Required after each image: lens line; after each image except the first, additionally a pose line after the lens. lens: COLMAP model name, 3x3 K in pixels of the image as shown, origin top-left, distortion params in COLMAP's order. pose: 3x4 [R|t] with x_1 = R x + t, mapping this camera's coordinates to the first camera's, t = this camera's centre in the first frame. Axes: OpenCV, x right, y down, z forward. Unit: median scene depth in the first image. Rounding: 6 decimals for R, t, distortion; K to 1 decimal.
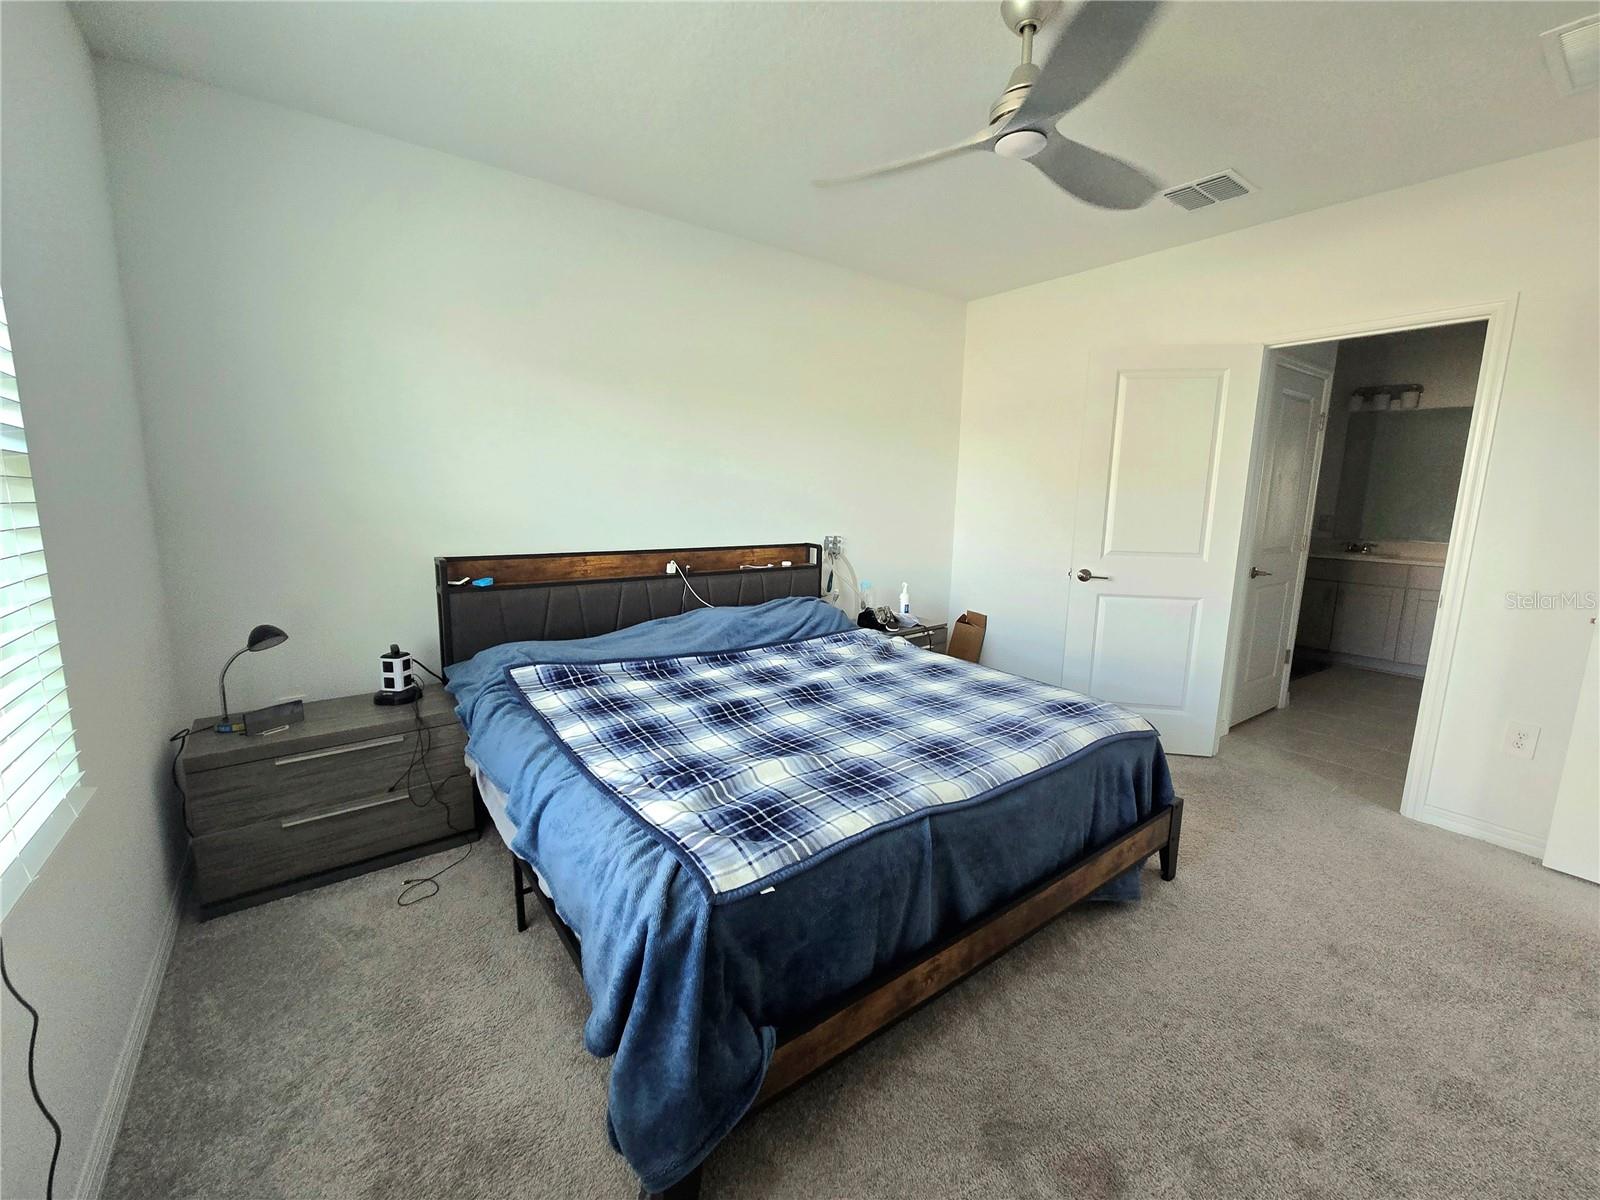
lens RADIAL K [[658.0, 0, 796.1], [0, 658.0, 603.6], [0, 0, 1]] dist [-0.000739, -0.000734]
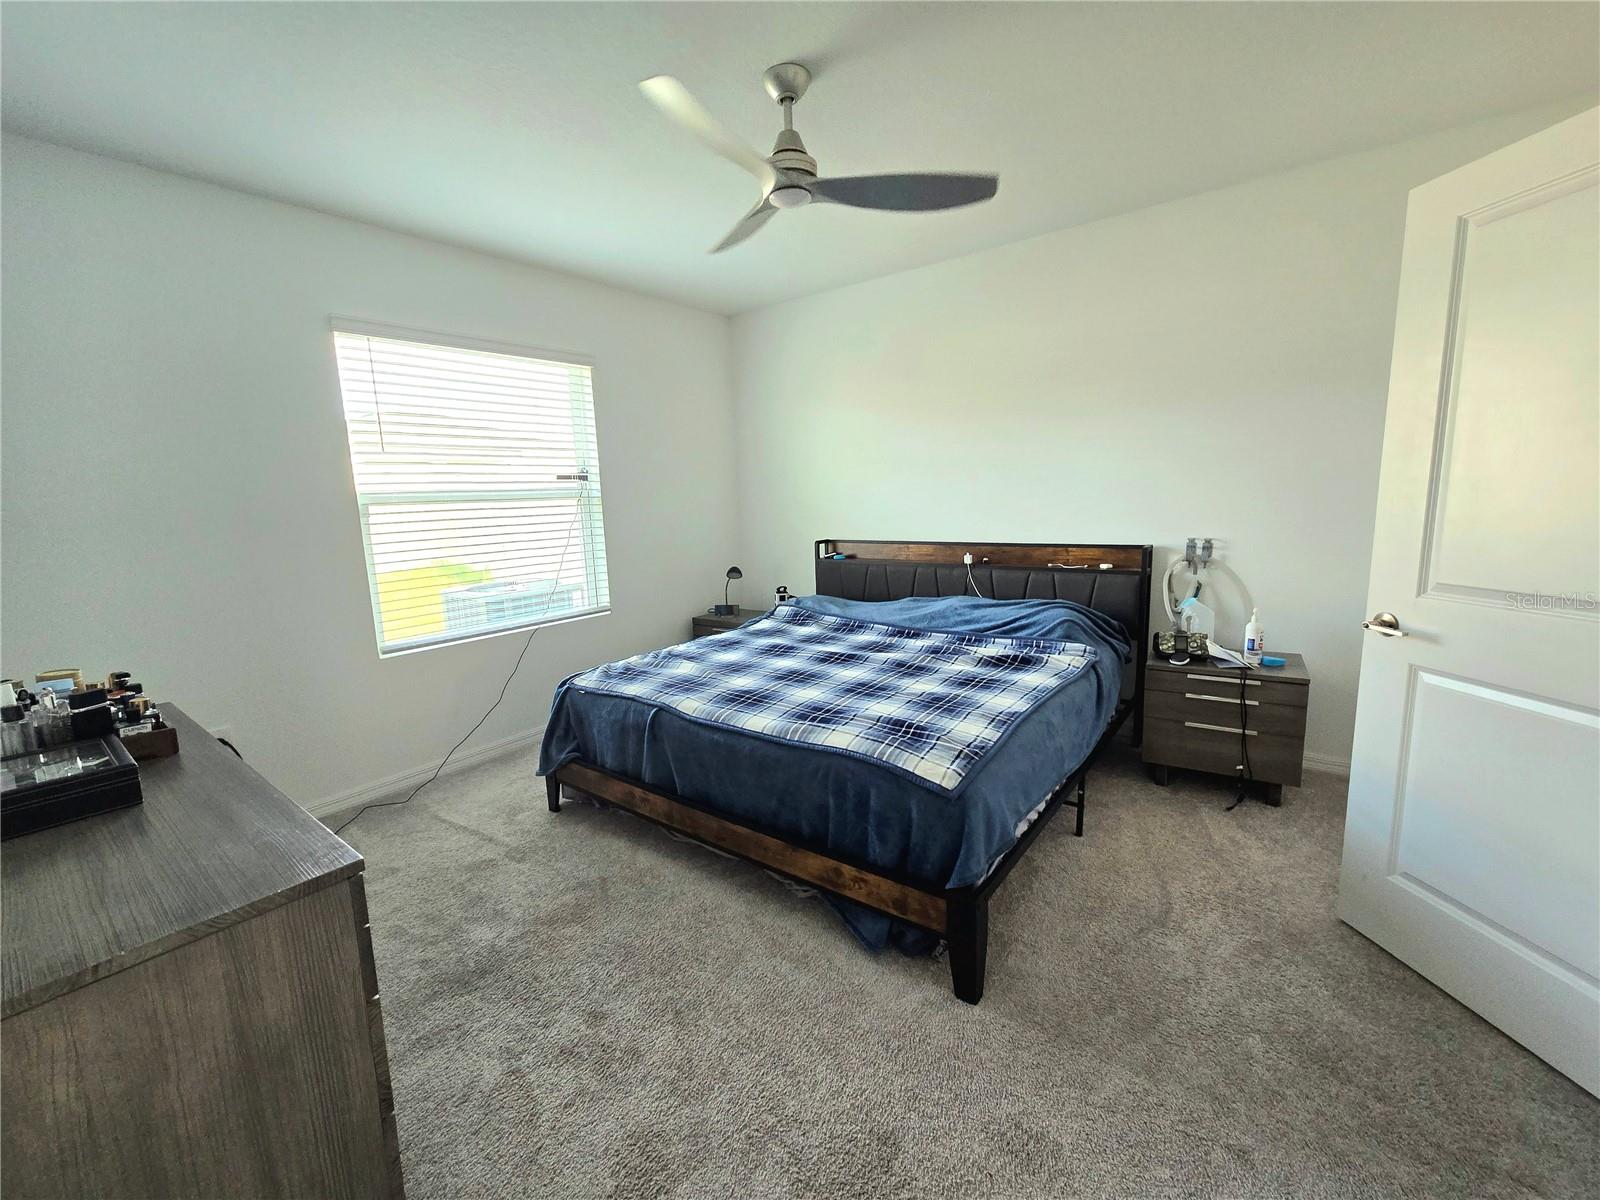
lens RADIAL K [[658.0, 0, 800.2], [0, 658.0, 595.7], [0, 0, 1]] dist [-0.000739, -0.000734]
pose [[0.307958, 0.128172, -0.942727, 0.825604], [-0.116247, 0.988529, 0.096425, -0.067710], [0.944271, 0.079894, 0.319325, 0.358646]]
